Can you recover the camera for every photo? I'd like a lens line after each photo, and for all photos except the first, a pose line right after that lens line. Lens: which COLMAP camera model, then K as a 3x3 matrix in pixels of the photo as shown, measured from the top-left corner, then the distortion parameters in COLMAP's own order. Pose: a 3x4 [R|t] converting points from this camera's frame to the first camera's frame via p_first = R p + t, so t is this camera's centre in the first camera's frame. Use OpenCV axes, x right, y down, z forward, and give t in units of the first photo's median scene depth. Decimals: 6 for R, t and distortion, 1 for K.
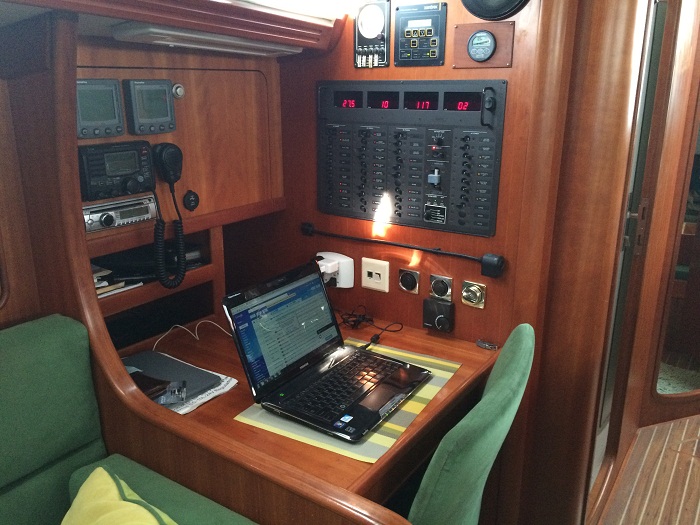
lens RADIAL K [[593.6, 0, 350.0], [0, 593.6, 262.5], [0, 0, 1]] dist [0.083001, -0.118704]
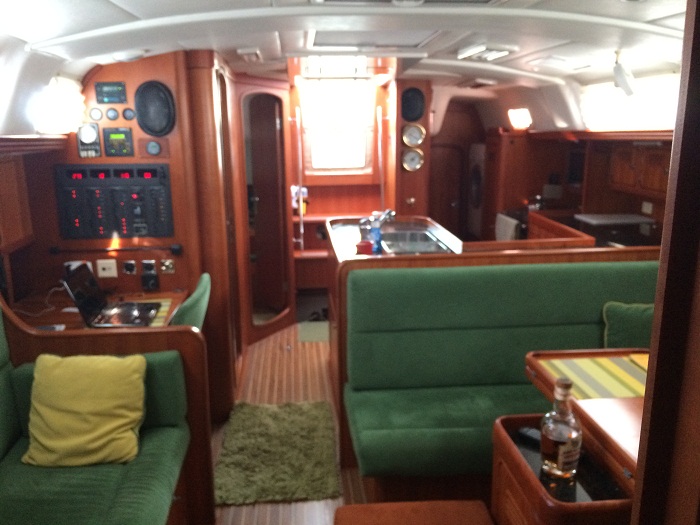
lens RADIAL K [[593.6, 0, 350.0], [0, 593.6, 262.5], [0, 0, 1]] dist [0.083001, -0.118704]
pose [[0.763711, -0.155371, 0.626582, -0.585522], [0.191775, 0.981392, 0.009606, 0.138831], [-0.616415, 0.112827, 0.779296, -0.950225]]
